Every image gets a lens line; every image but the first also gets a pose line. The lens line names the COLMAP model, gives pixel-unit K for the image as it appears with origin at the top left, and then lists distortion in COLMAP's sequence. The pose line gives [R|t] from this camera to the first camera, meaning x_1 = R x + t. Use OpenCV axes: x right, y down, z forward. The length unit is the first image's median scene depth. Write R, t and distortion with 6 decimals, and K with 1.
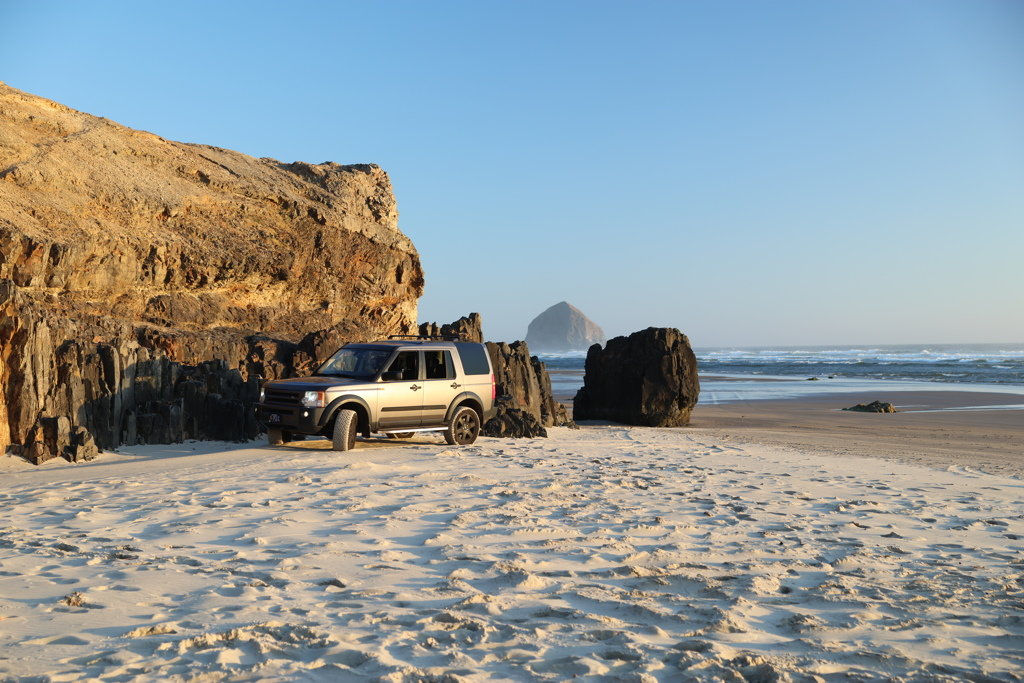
lens RADIAL K [[1354.5, 0, 510.4], [0, 1354.5, 340.9], [0, 0, 1]] dist [0.112610, -0.016495]
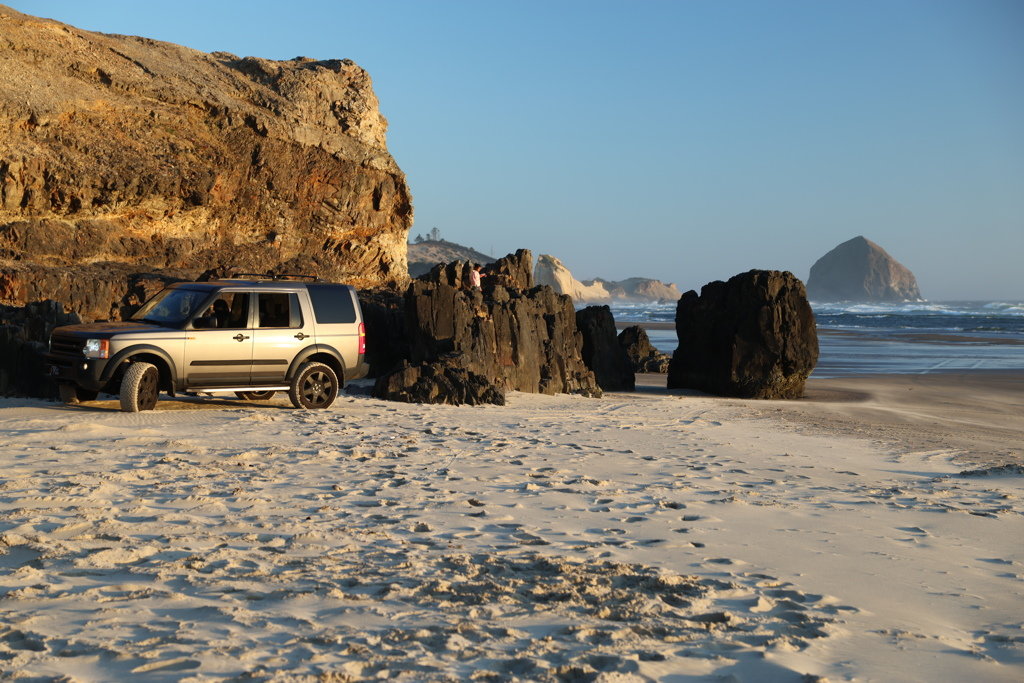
lens RADIAL K [[1777.2, 0, 516.7], [0, 1777.2, 338.5], [0, 0, 1]] dist [0.228275, -0.025379]
pose [[0.988759, 0.016559, -0.148597, 0.173201], [-0.012260, 0.999481, 0.029795, 0.000567], [0.149013, -0.027638, 0.988449, -0.028829]]
